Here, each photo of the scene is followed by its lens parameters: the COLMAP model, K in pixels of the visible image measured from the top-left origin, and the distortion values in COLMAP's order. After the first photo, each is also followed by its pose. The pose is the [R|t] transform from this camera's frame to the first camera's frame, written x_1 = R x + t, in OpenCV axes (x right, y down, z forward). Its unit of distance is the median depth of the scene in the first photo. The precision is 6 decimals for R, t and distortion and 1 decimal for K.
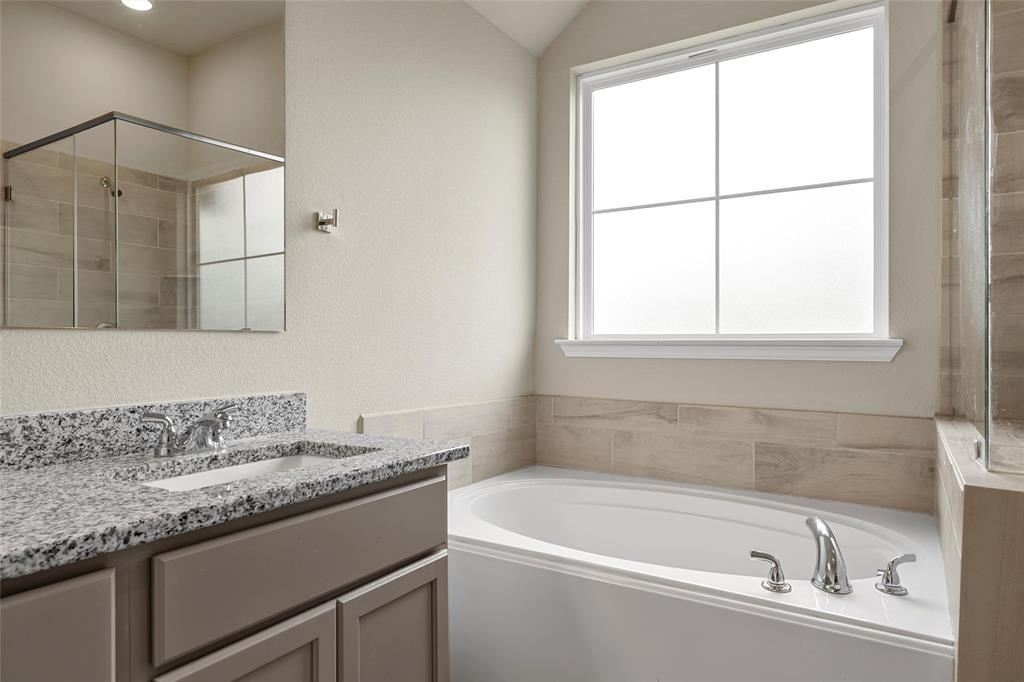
lens RADIAL K [[638.9, 0, 512.0], [0, 638.9, 341.0], [0, 0, 1]] dist [-0.000121, -0.001344]
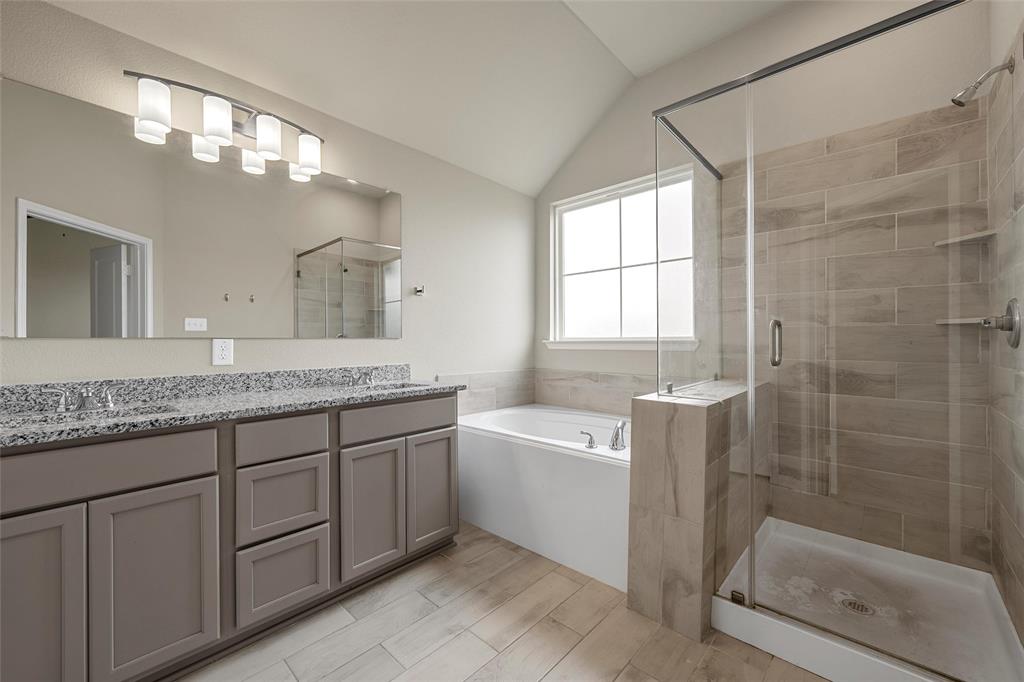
lens RADIAL K [[405.0, 0, 512.0], [0, 405.0, 341.0], [0, 0, 1]] dist [0.000977, 0.000082]
pose [[0.982870, -0.005529, -0.184218, 0.348929], [0.005758, 0.999983, 0.000710, -0.003940], [0.184211, -0.001758, 0.982885, -0.437847]]
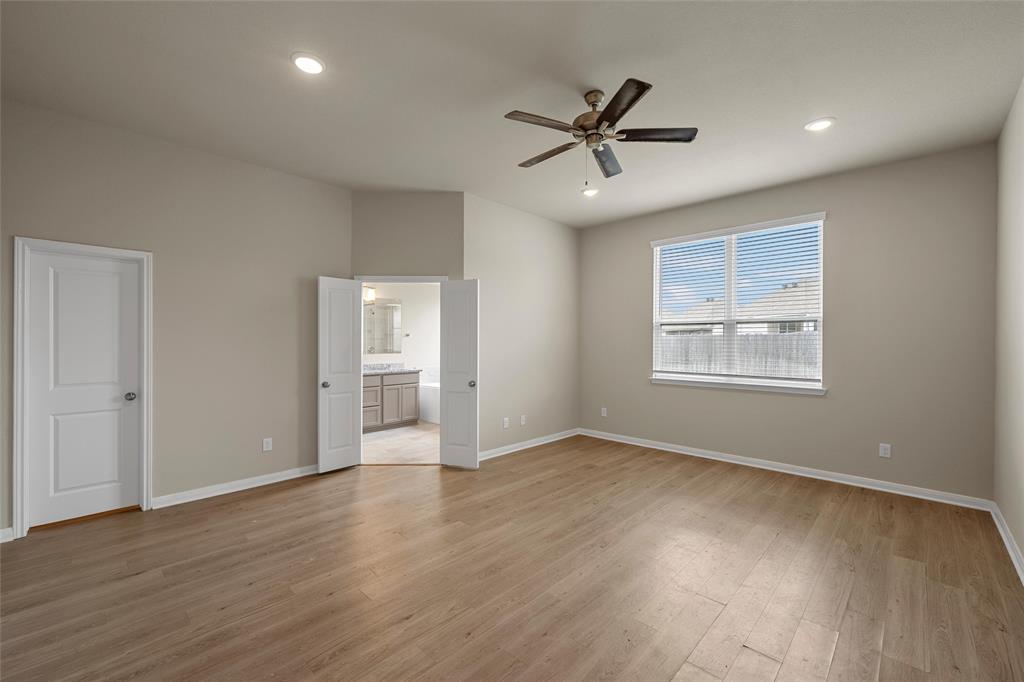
lens RADIAL K [[421.1, 0, 512.0], [0, 421.1, 341.0], [0, 0, 1]] dist [-0.000375, -0.000149]
pose [[0.979073, 0.003552, -0.203480, 1.695447], [-0.004078, 0.999989, -0.002166, -0.139989], [0.203470, 0.002950, 0.979077, -3.104139]]
